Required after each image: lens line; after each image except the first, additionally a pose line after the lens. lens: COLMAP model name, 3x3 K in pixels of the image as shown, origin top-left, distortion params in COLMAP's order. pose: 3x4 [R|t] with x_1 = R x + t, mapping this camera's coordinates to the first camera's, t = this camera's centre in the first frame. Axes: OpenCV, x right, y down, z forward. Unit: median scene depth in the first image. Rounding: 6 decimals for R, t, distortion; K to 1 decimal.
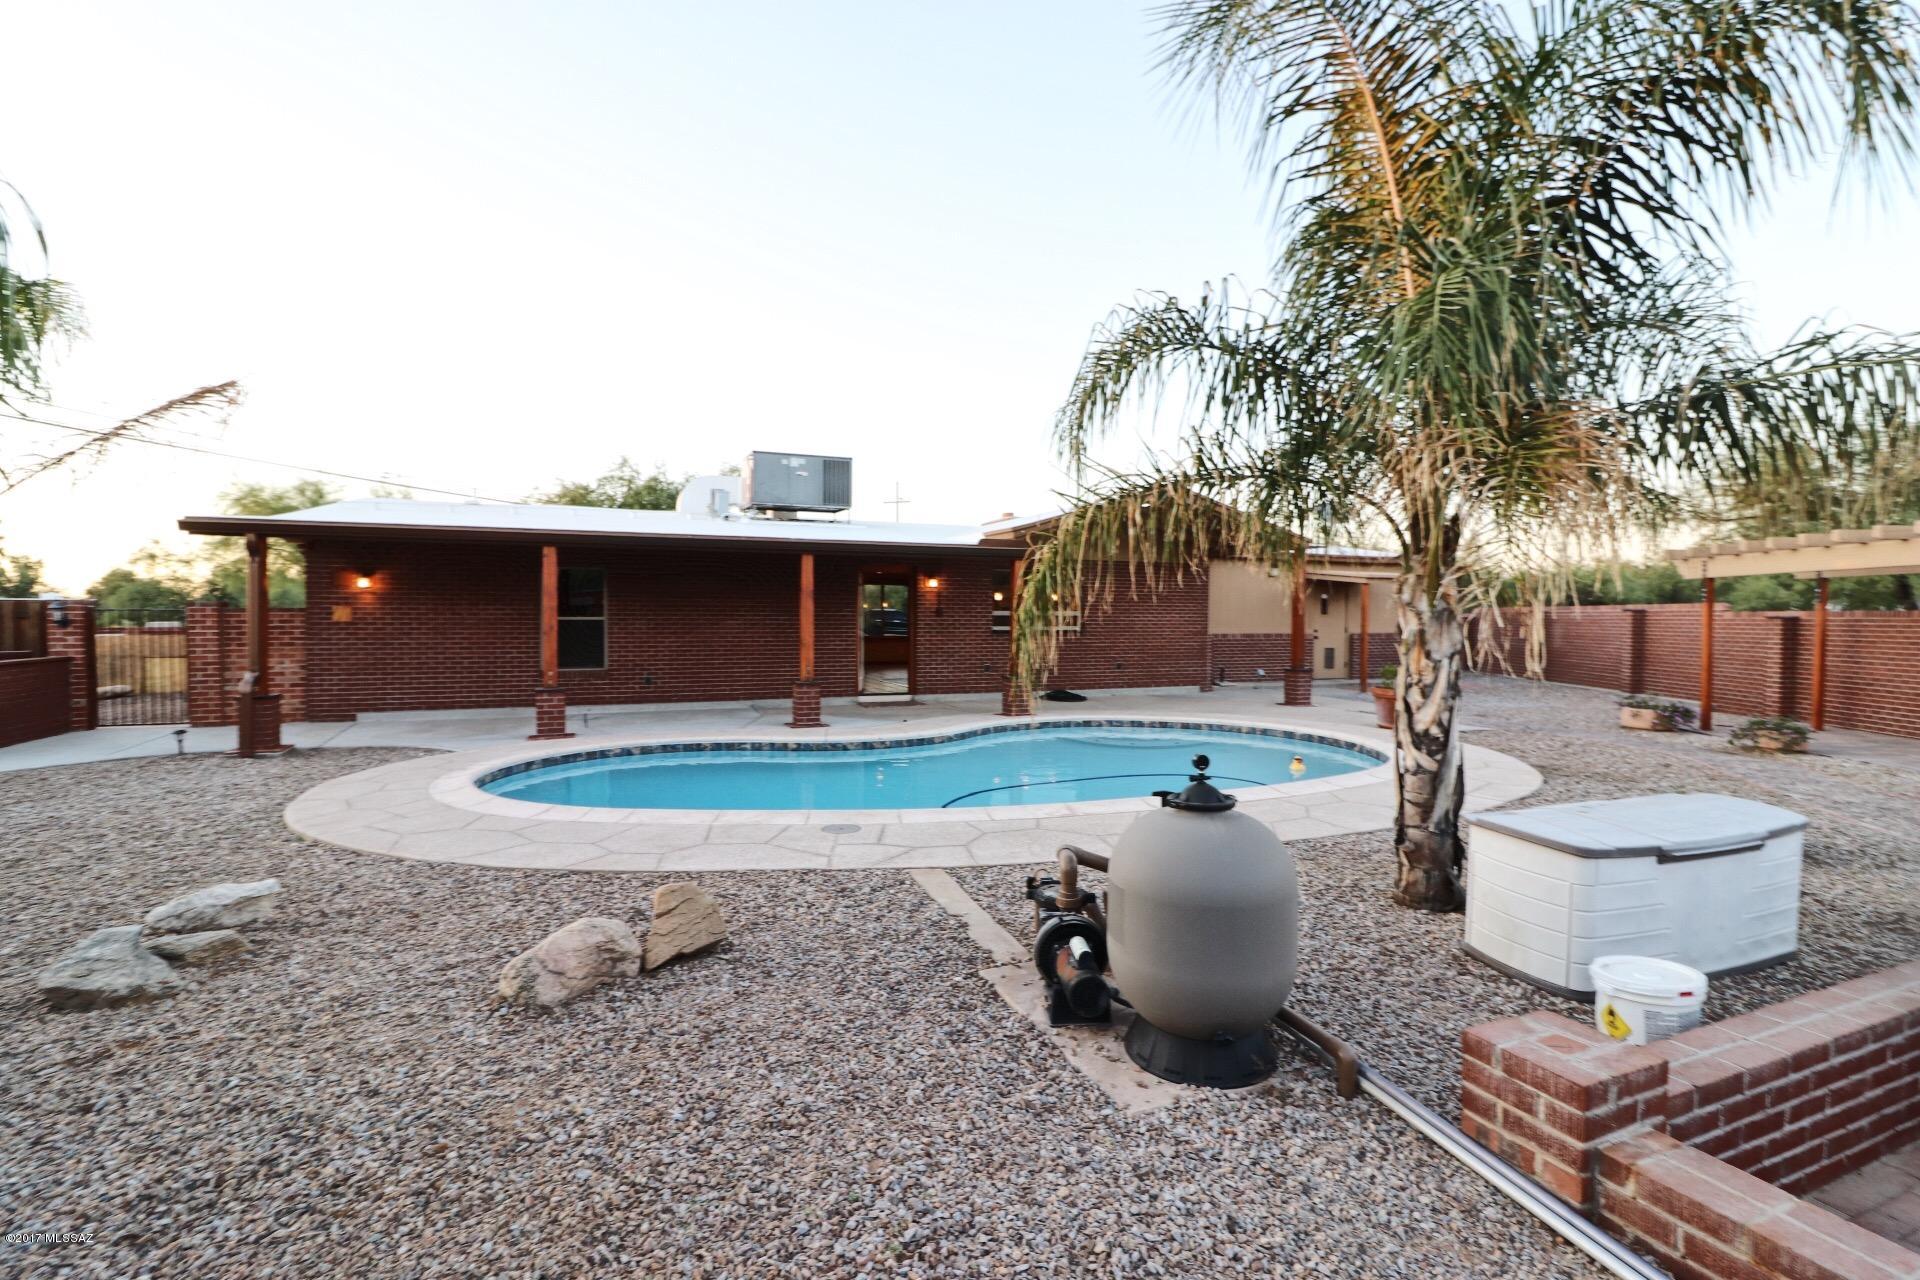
lens RADIAL K [[888.1, 0, 959.7], [0, 888.1, 635.5], [0, 0, 1]] dist [-0.005043, -0.008817]
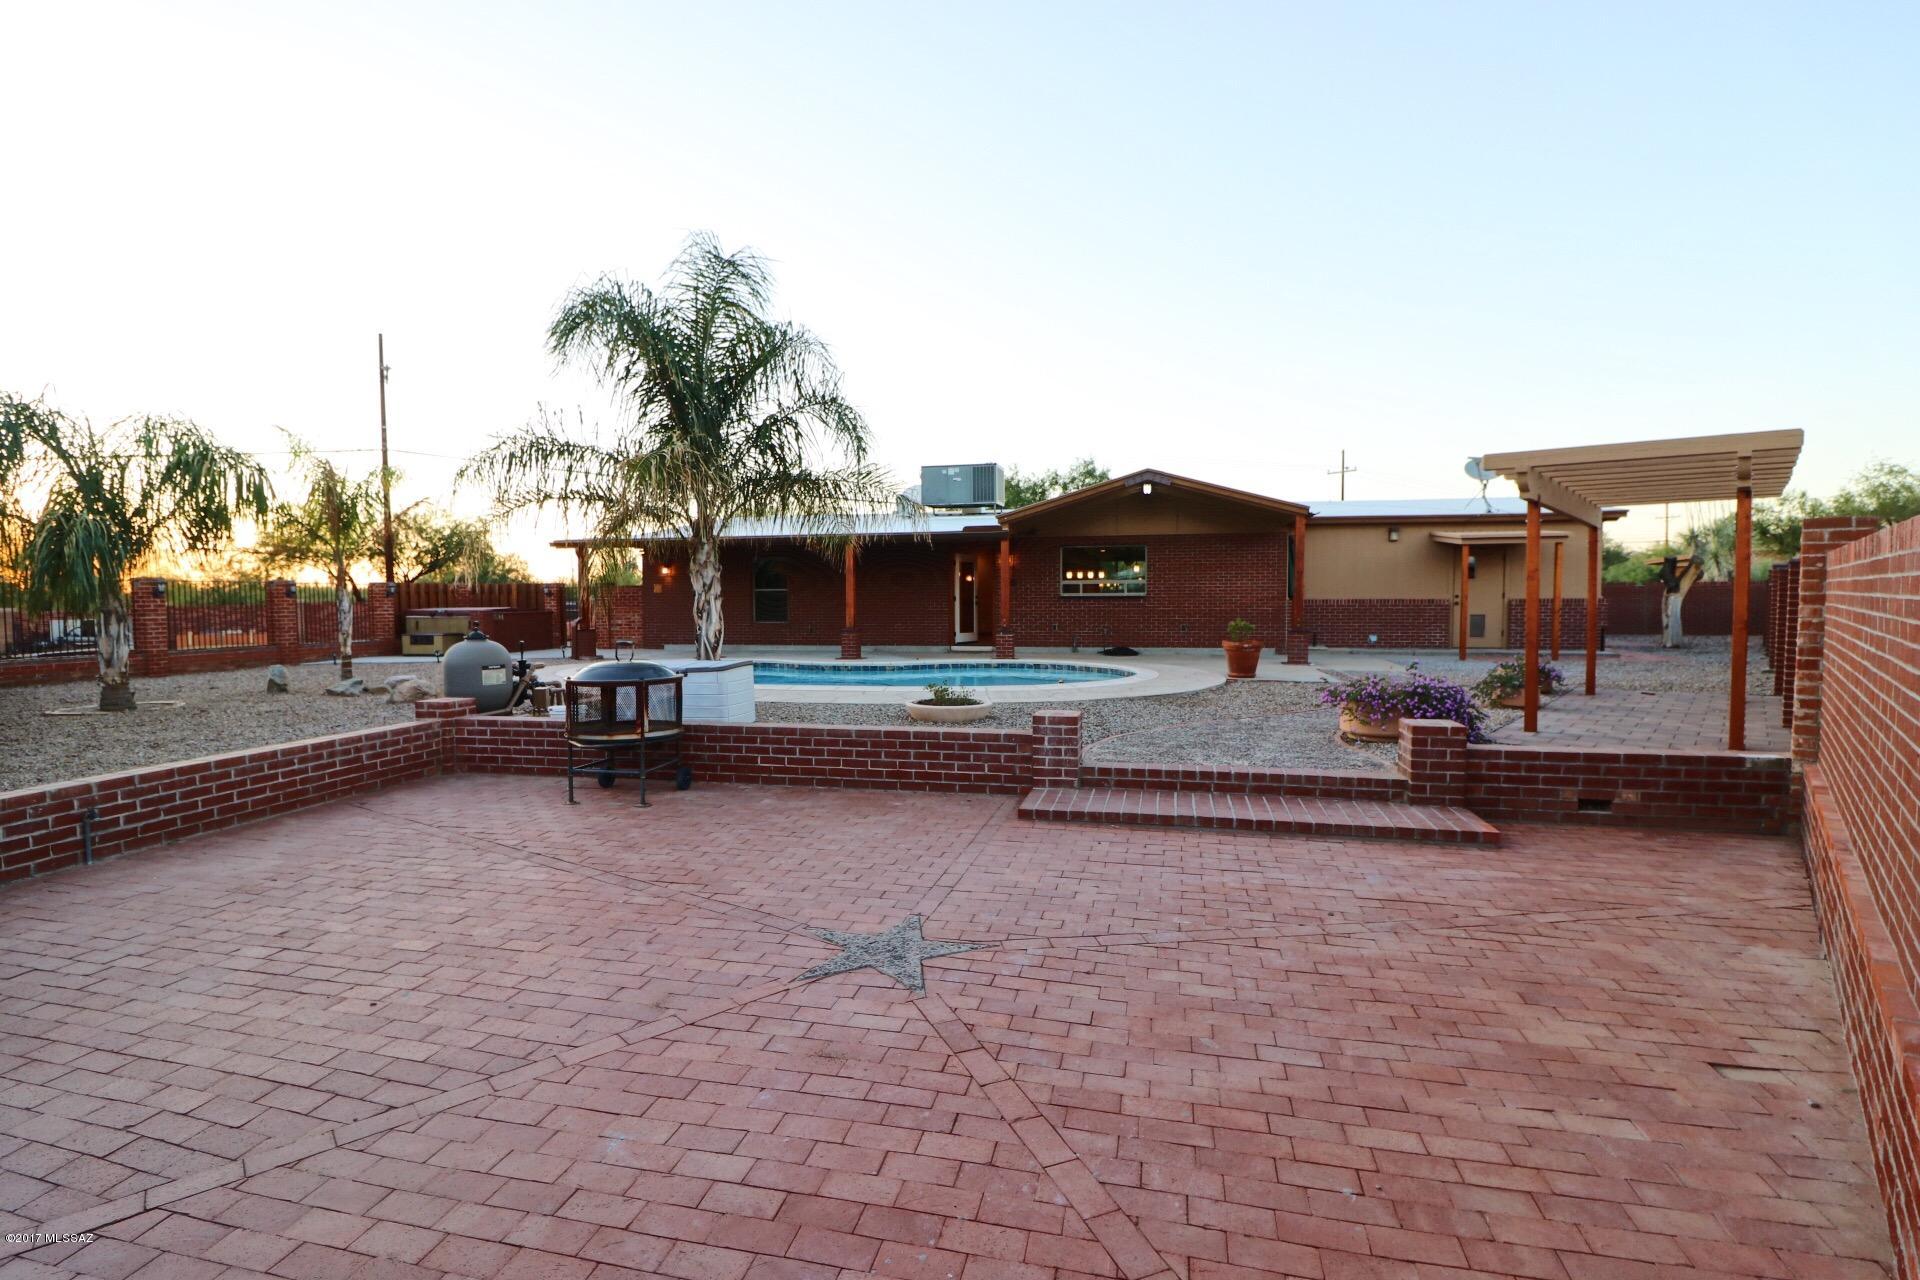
lens RADIAL K [[888.1, 0, 958.9], [0, 888.1, 640.1], [0, 0, 1]] dist [-0.005043, -0.008817]
pose [[0.816319, 0.019065, -0.577287, 0.611861], [-0.003448, 0.999598, 0.028135, 0.019753], [0.577592, -0.020977, 0.816056, -0.085197]]
